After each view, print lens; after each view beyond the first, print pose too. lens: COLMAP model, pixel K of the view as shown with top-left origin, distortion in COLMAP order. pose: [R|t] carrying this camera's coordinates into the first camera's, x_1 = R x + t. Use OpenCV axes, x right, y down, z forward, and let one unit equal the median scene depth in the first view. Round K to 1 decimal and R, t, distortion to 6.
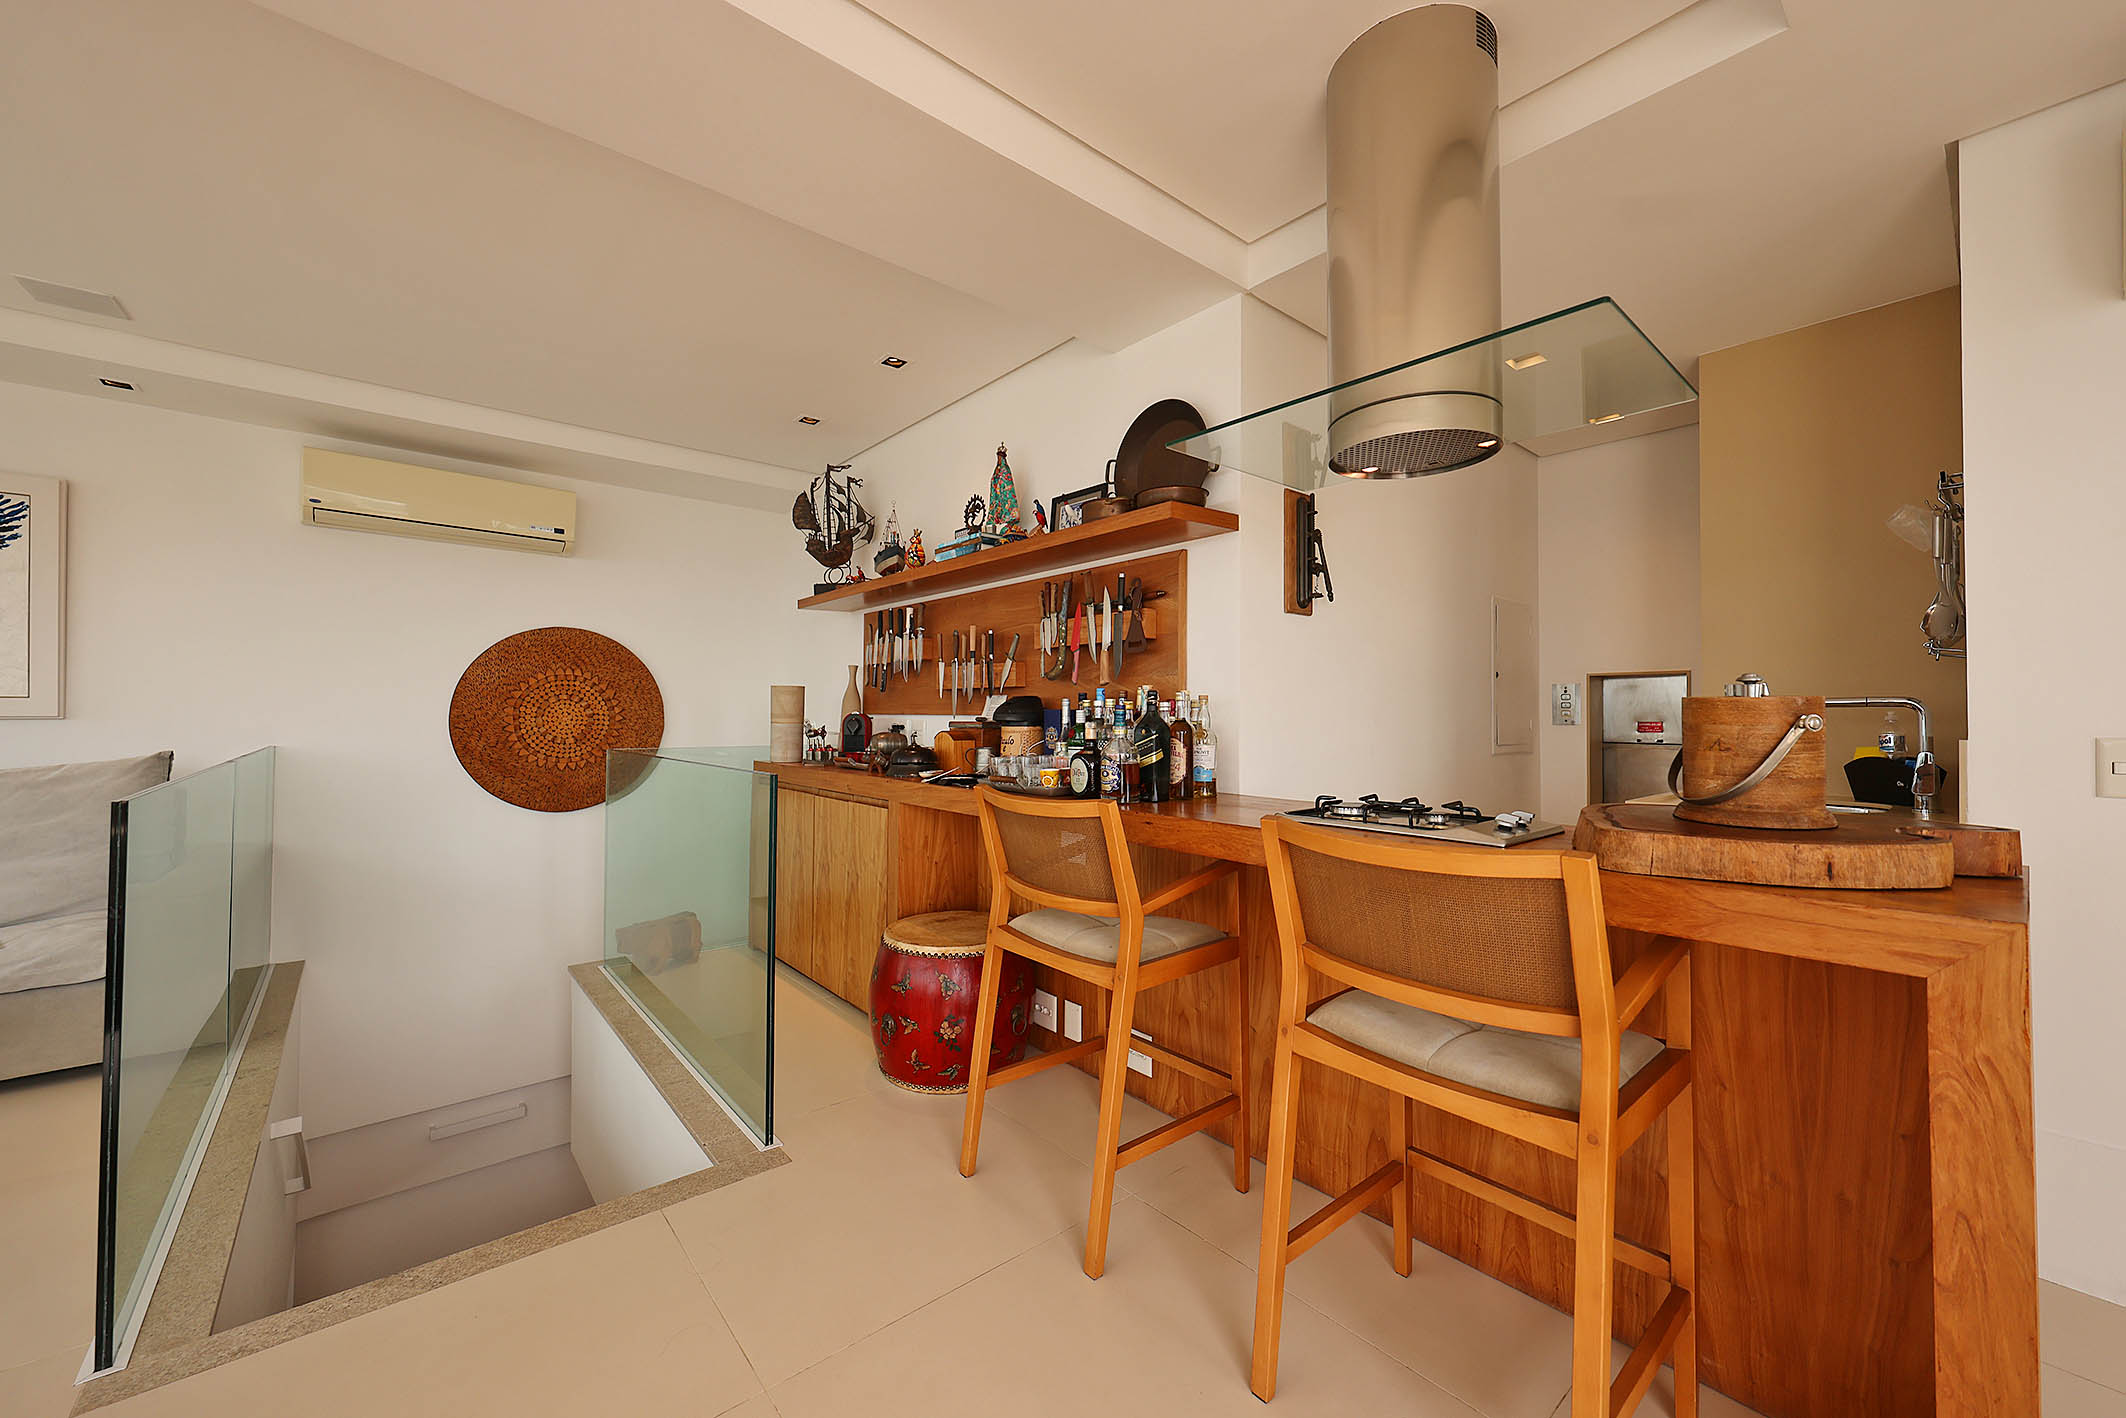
lens RADIAL K [[812.7, 0, 1068.1], [0, 812.7, 706.3], [0, 0, 1]] dist [0.000505, -0.000055]
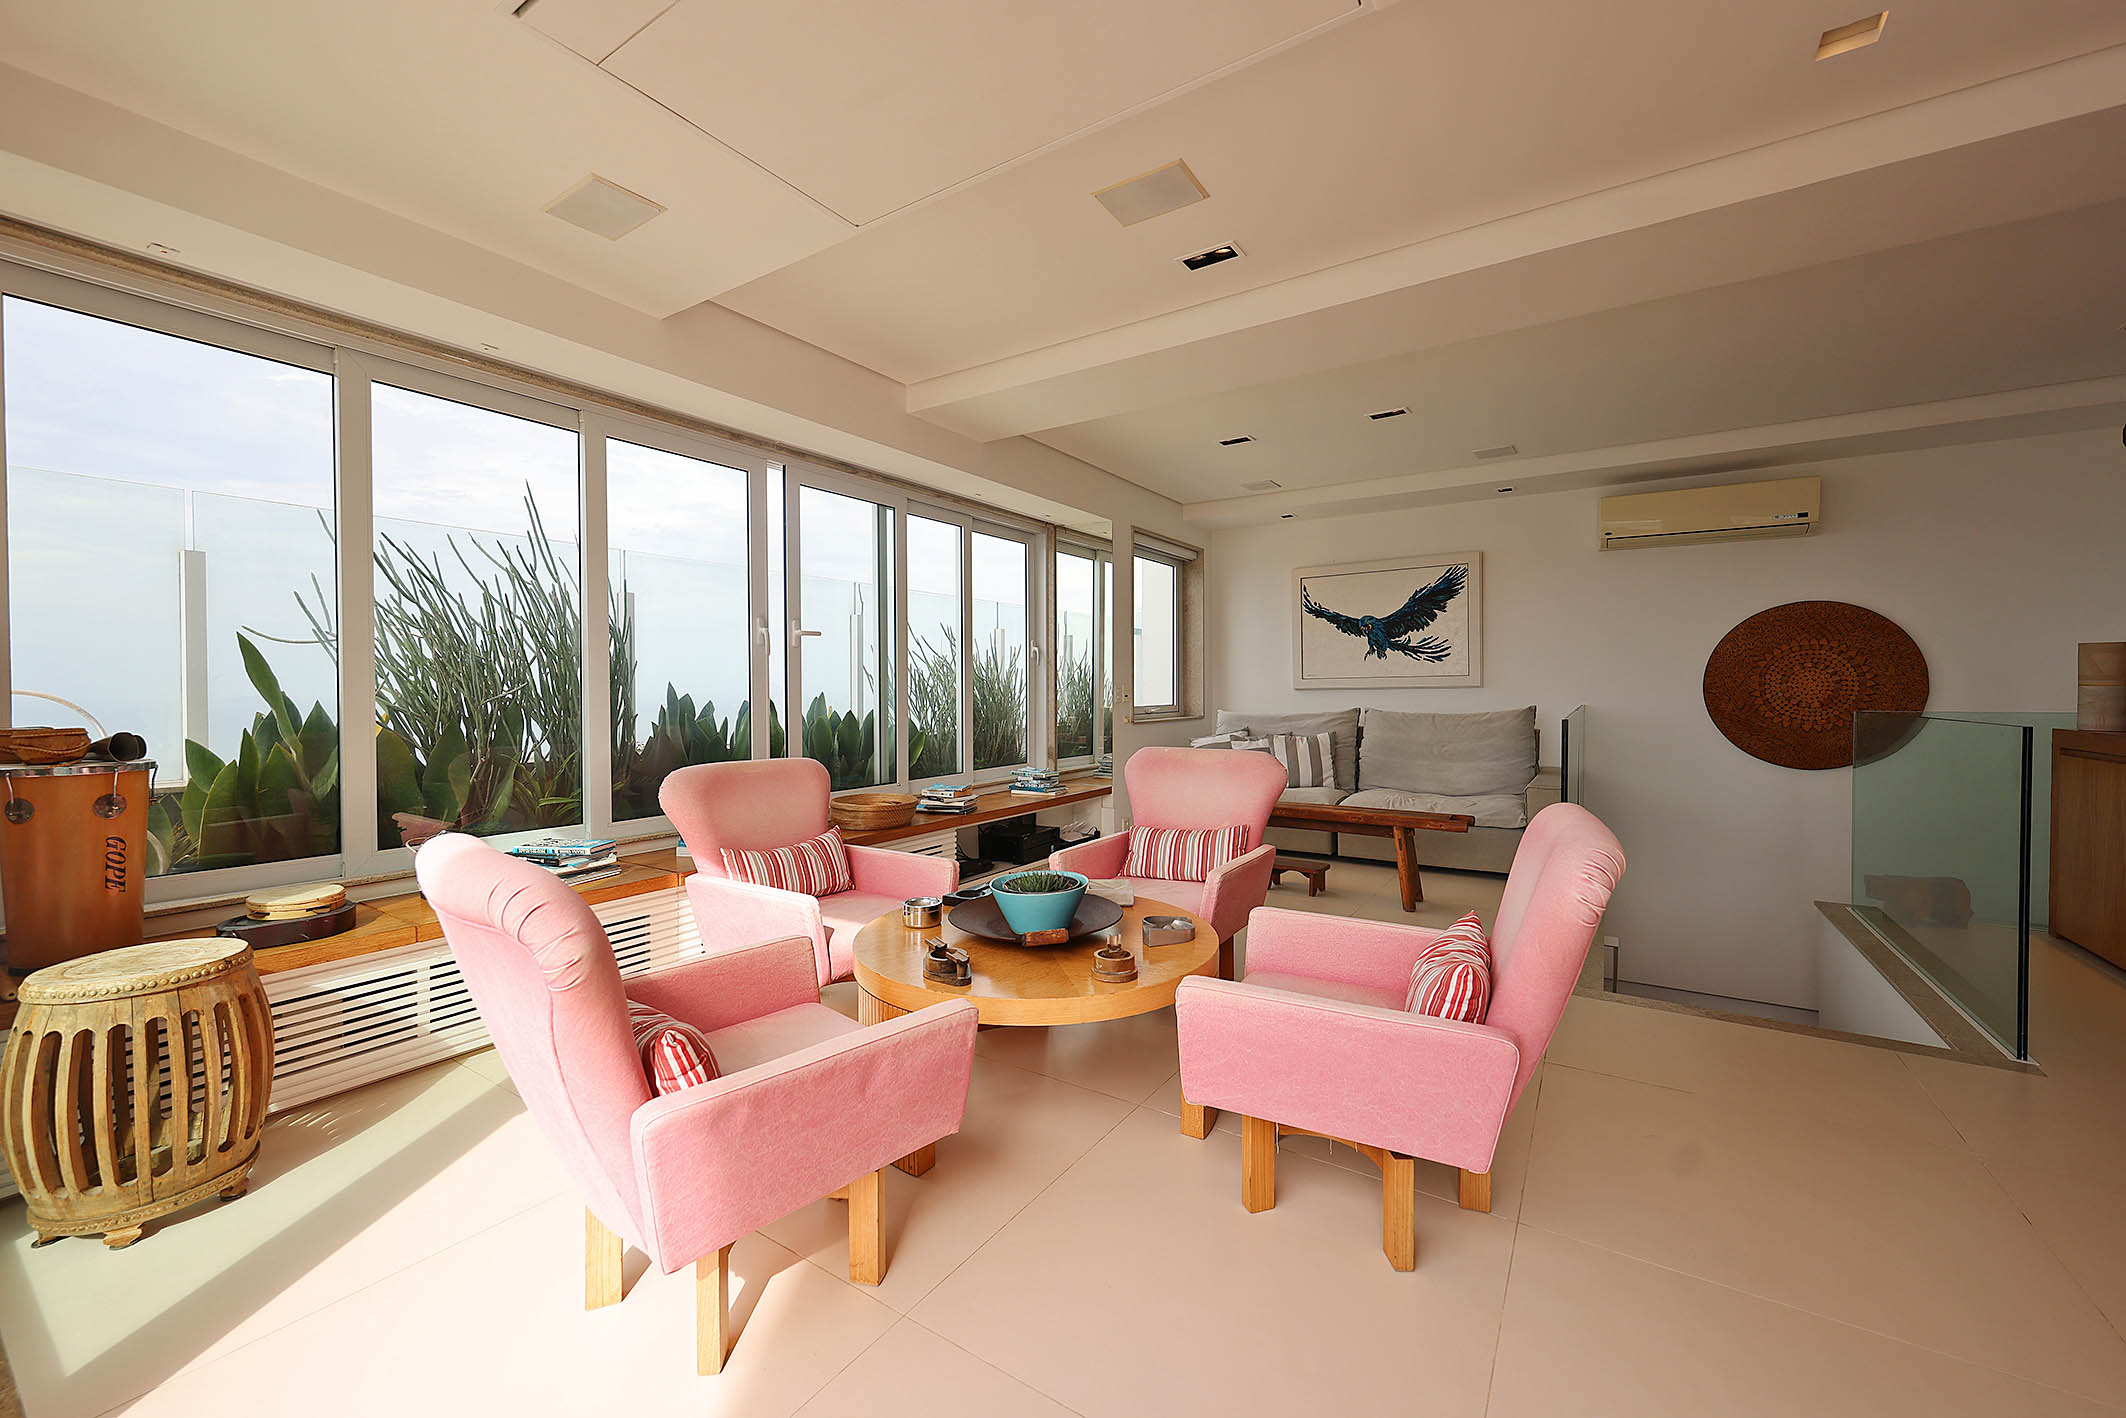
lens RADIAL K [[827.0, 0, 1057.6], [0, 827.0, 702.7], [0, 0, 1]] dist [0.001289, -0.000153]
pose [[0.273962, 0.007873, -0.961708, 0.241167], [0.018122, 0.999747, 0.013346, 0.008600], [0.961570, -0.021085, 0.273749, -0.384391]]
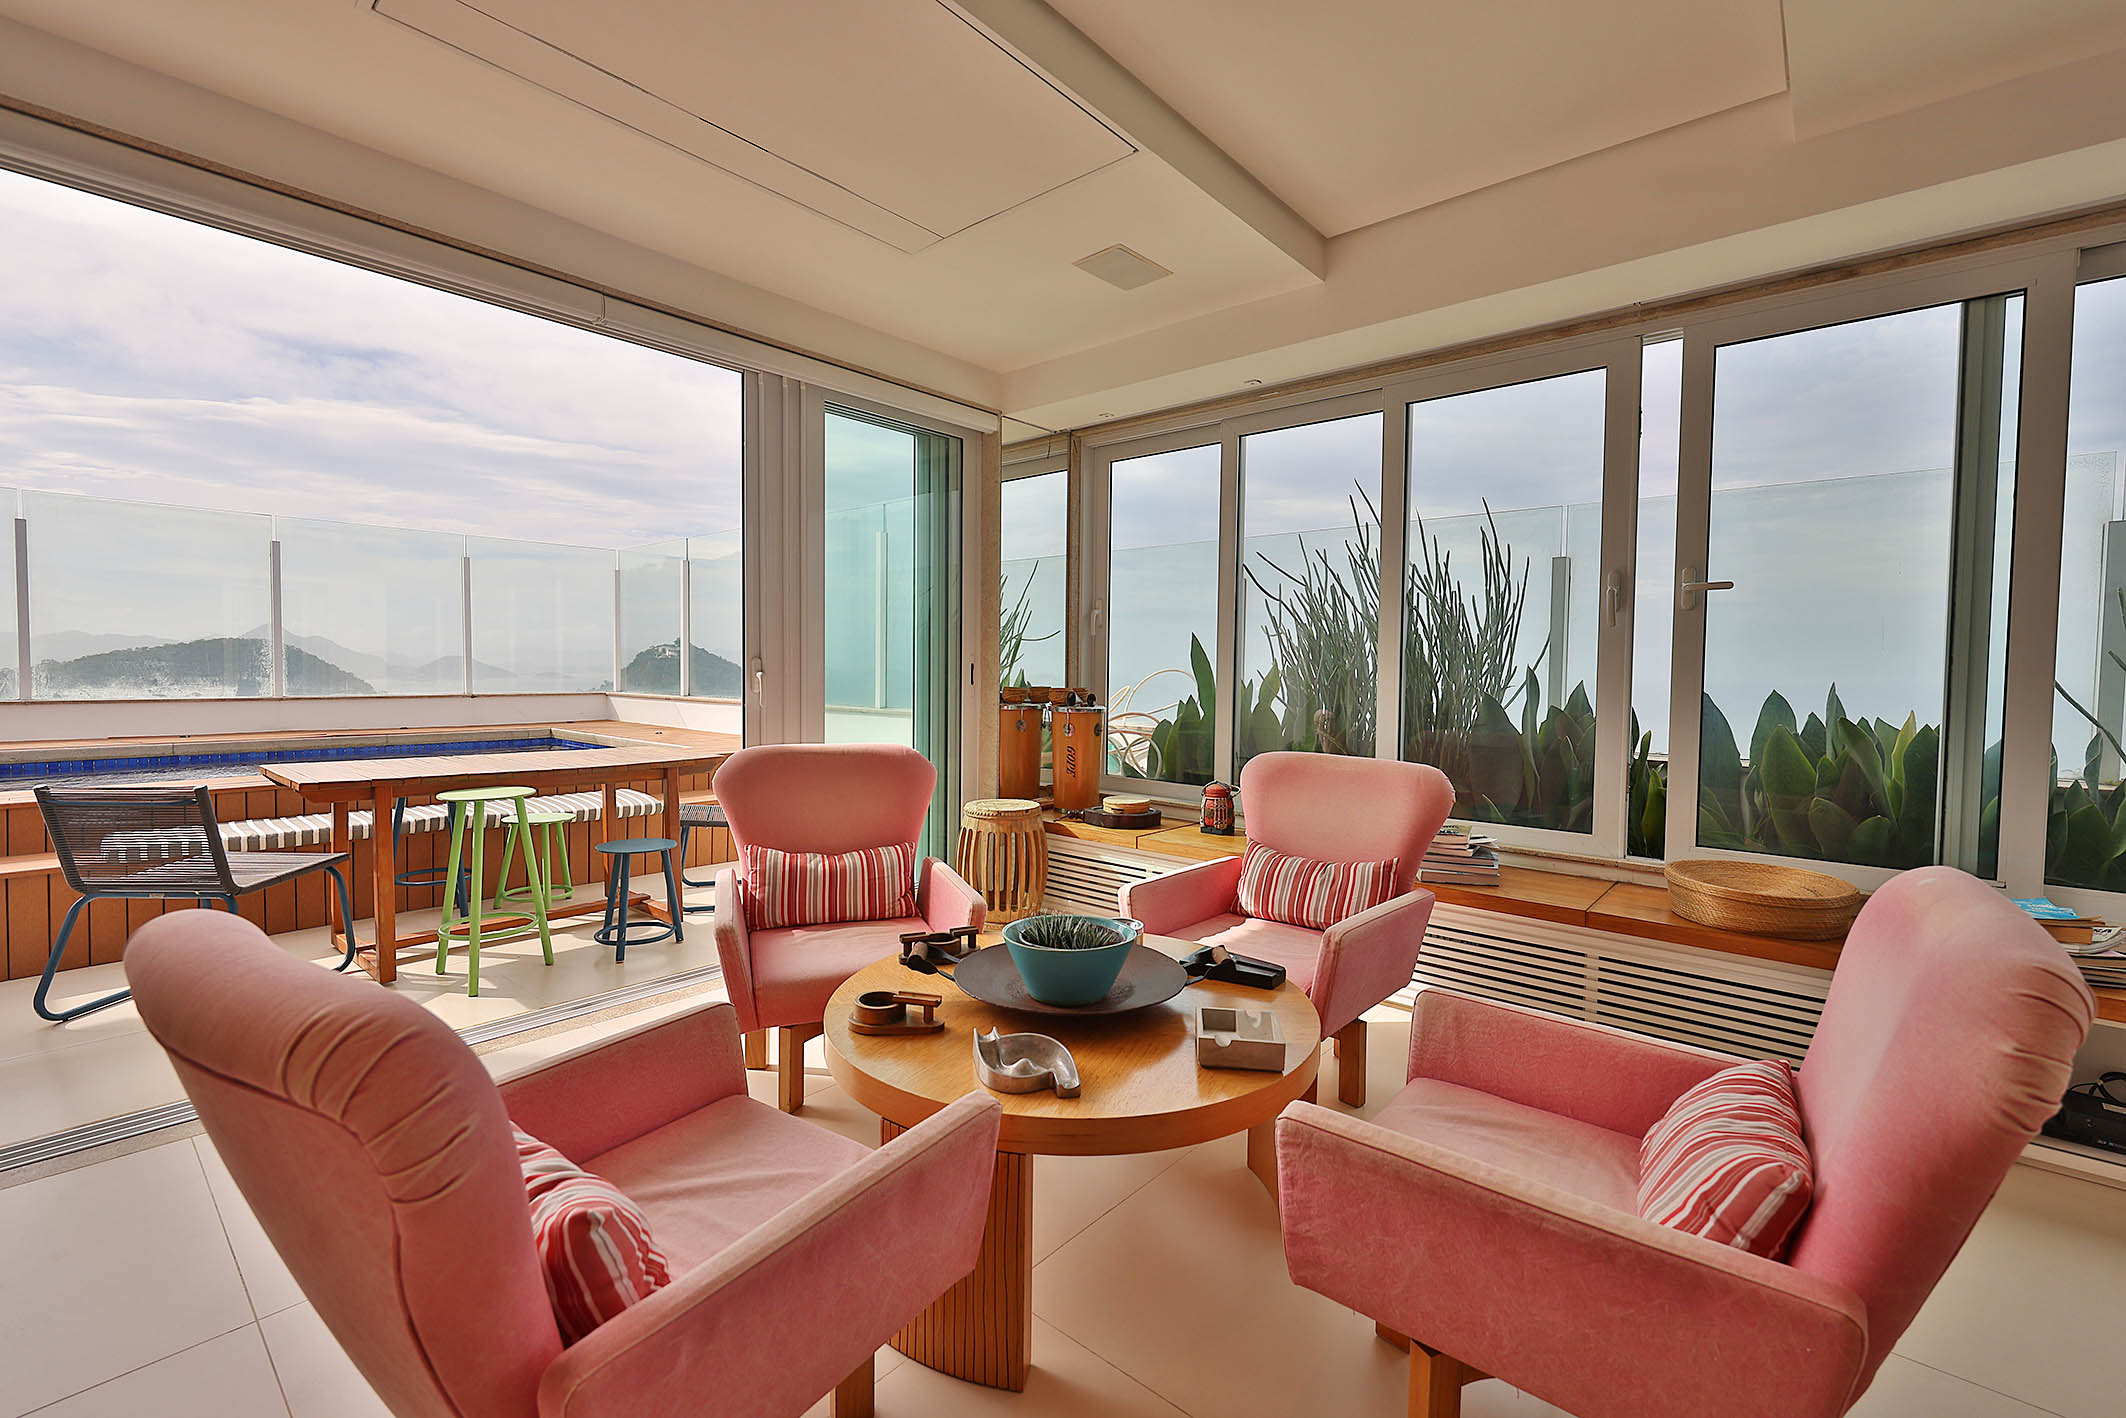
lens RADIAL K [[899.8, 0, 1055.0], [0, 899.8, 705.6], [0, 0, 1]] dist [-0.001176, -0.000542]
pose [[-0.988591, -0.013091, -0.150053, -0.357287], [-0.016815, 0.999581, 0.023575, 0.015732], [0.149681, 0.025830, -0.988397, 0.361941]]
